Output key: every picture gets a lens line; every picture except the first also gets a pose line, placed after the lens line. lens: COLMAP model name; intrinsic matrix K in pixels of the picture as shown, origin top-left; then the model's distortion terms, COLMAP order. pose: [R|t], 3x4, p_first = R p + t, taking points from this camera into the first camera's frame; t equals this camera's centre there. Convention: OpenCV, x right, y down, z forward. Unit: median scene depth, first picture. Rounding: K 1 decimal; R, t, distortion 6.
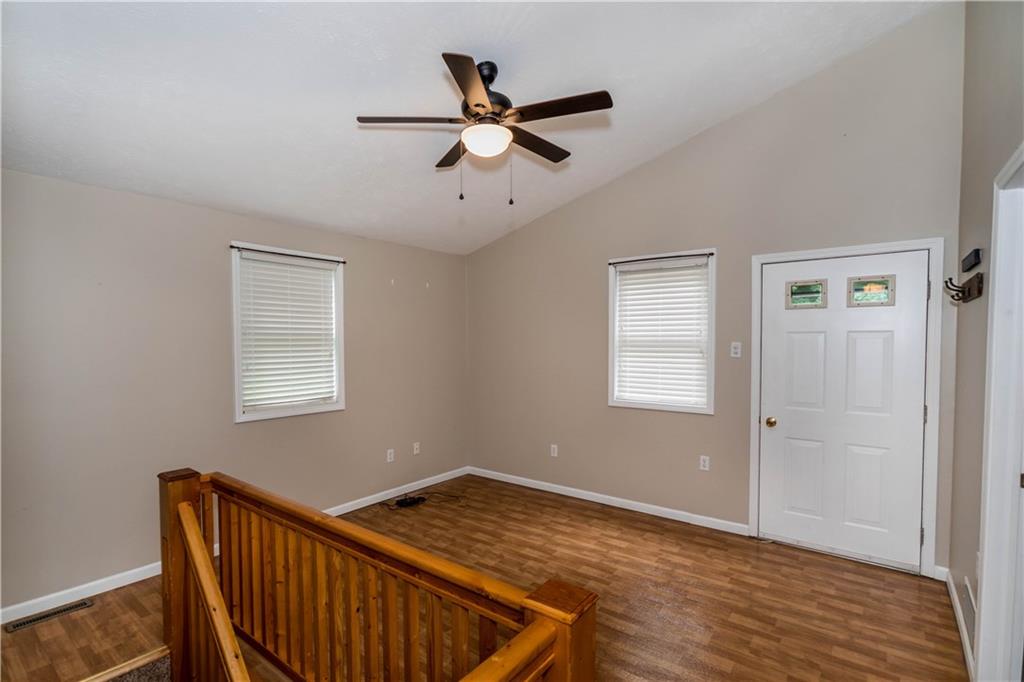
lens RADIAL K [[488.8, 0, 504.6], [0, 488.8, 353.2], [0, 0, 1]] dist [0.000241, 0.000979]
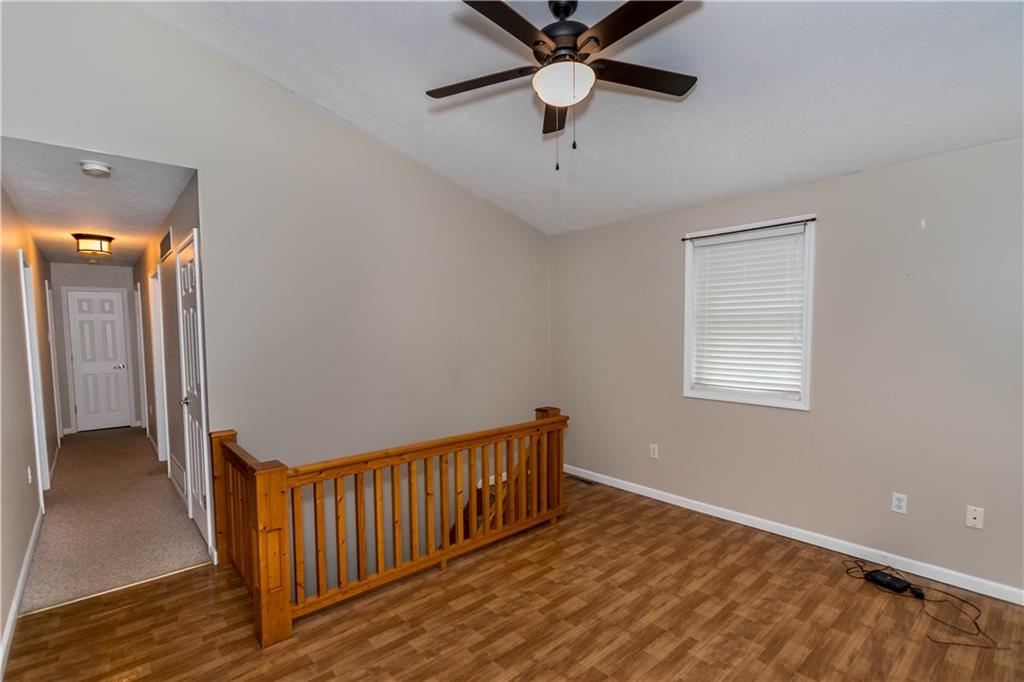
lens RADIAL K [[488.8, 0, 504.6], [0, 488.8, 353.2], [0, 0, 1]] dist [0.000241, 0.000979]
pose [[-0.204032, 0.061033, -0.977060, 0.619457], [-0.011134, 0.997845, 0.064657, -0.024714], [0.978901, 0.024071, -0.202912, 0.807560]]
